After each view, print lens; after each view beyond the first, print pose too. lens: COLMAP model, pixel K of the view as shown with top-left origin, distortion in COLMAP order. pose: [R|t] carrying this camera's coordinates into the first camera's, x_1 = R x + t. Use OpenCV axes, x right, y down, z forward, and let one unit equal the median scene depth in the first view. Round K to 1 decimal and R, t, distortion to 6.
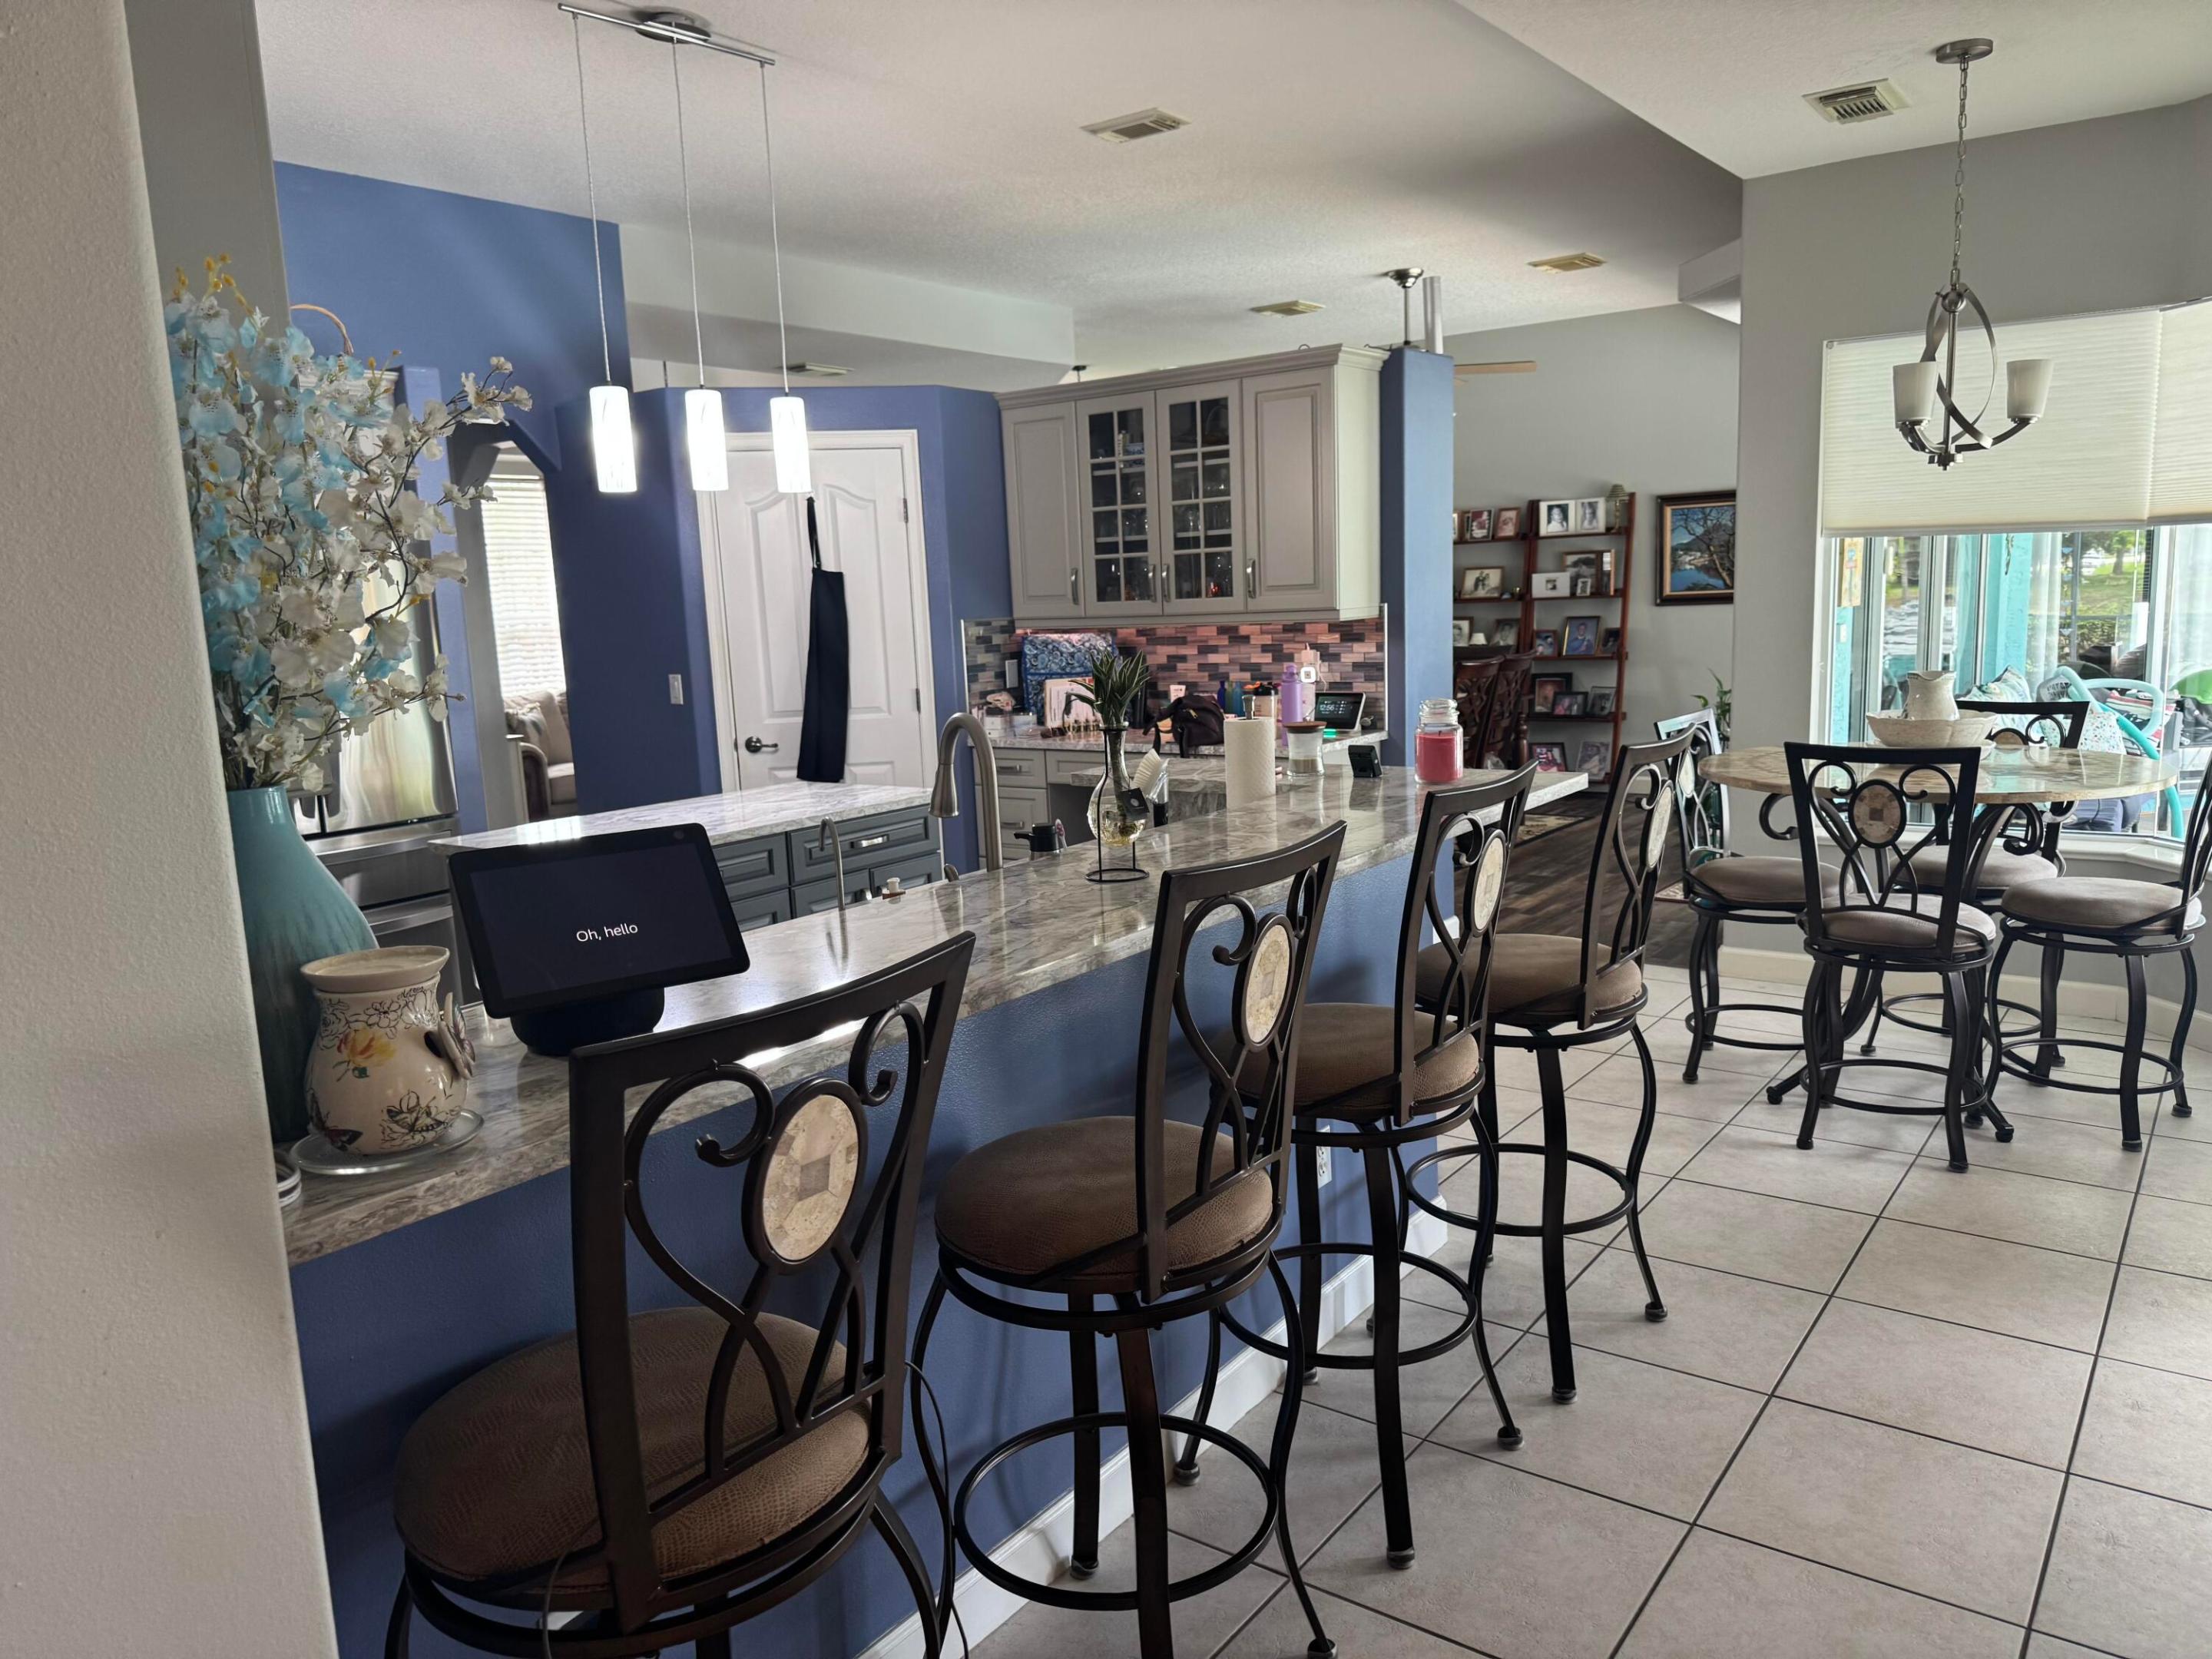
lens RADIAL K [[1554.8, 0, 1112.2], [0, 1554.8, 836.9], [0, 0, 1]] dist [-0.003158, -0.002127]
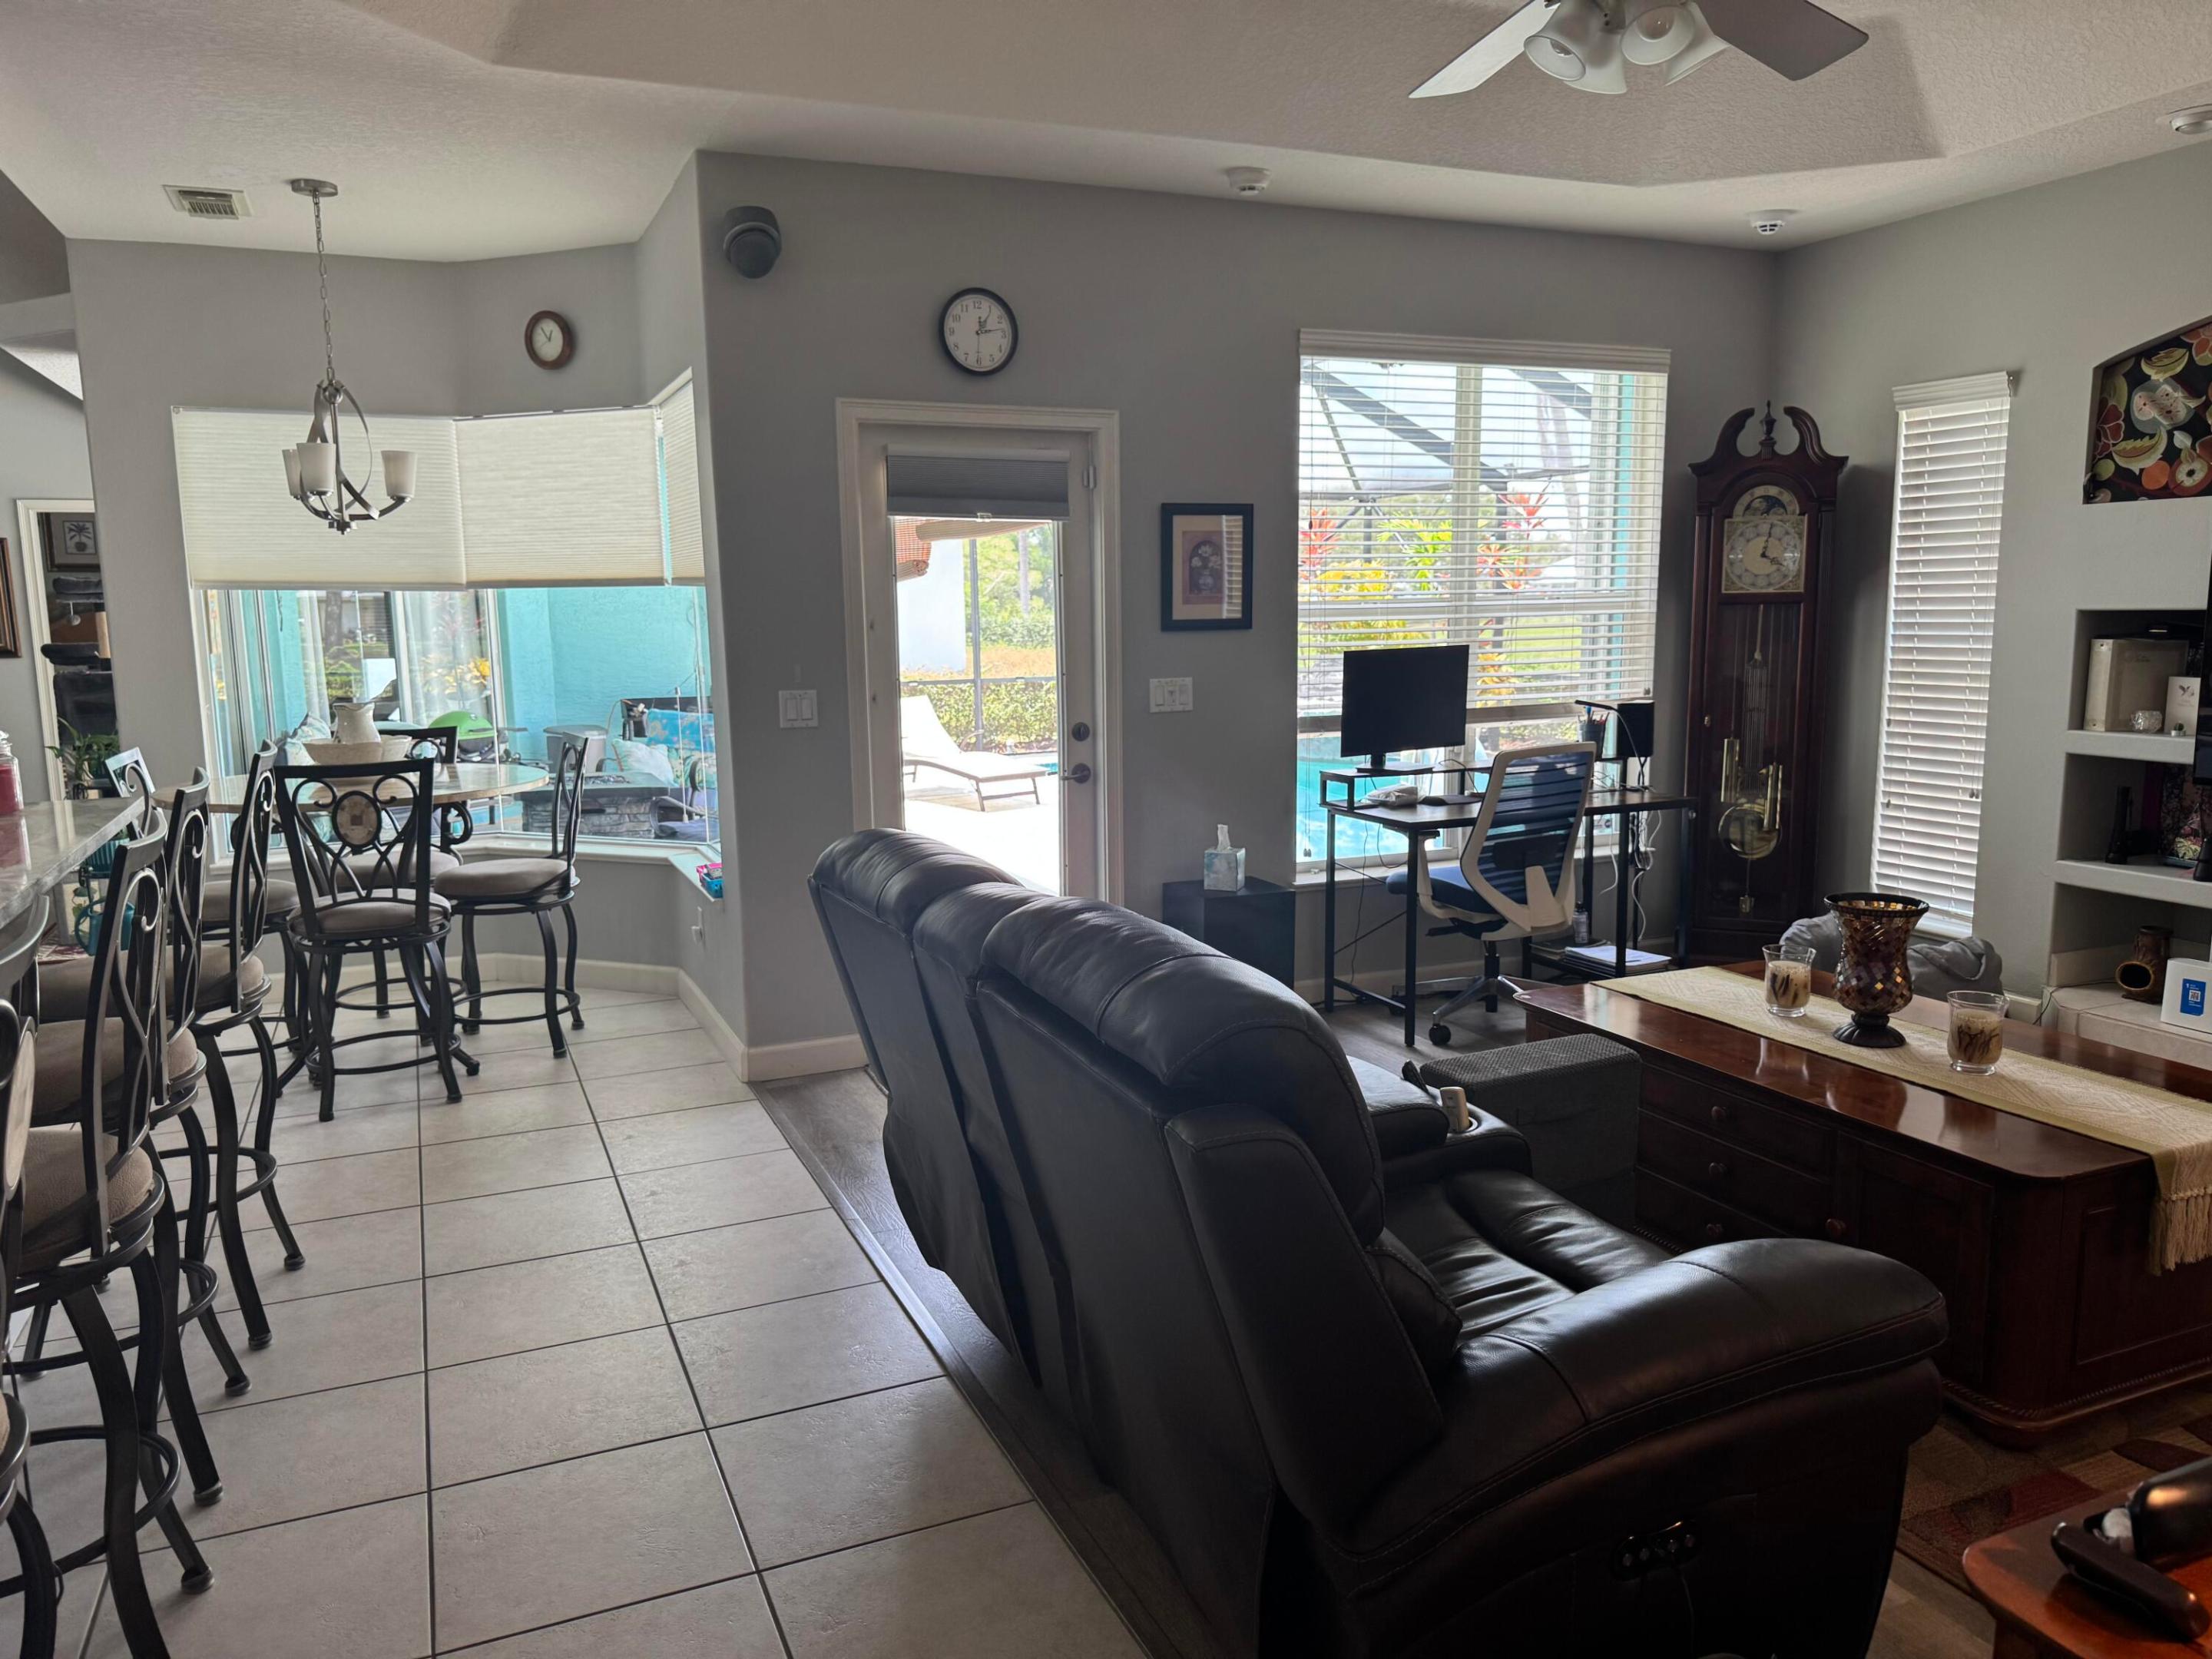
lens RADIAL K [[1561.1, 0, 1089.8], [0, 1561.1, 826.0], [0, 0, 1]] dist [0.070071, -0.104373]
pose [[0.498912, -0.090732, 0.861890, -0.248618], [0.132441, 0.990806, 0.027639, 0.028503], [-0.856473, 0.100360, 0.506341, -0.083445]]
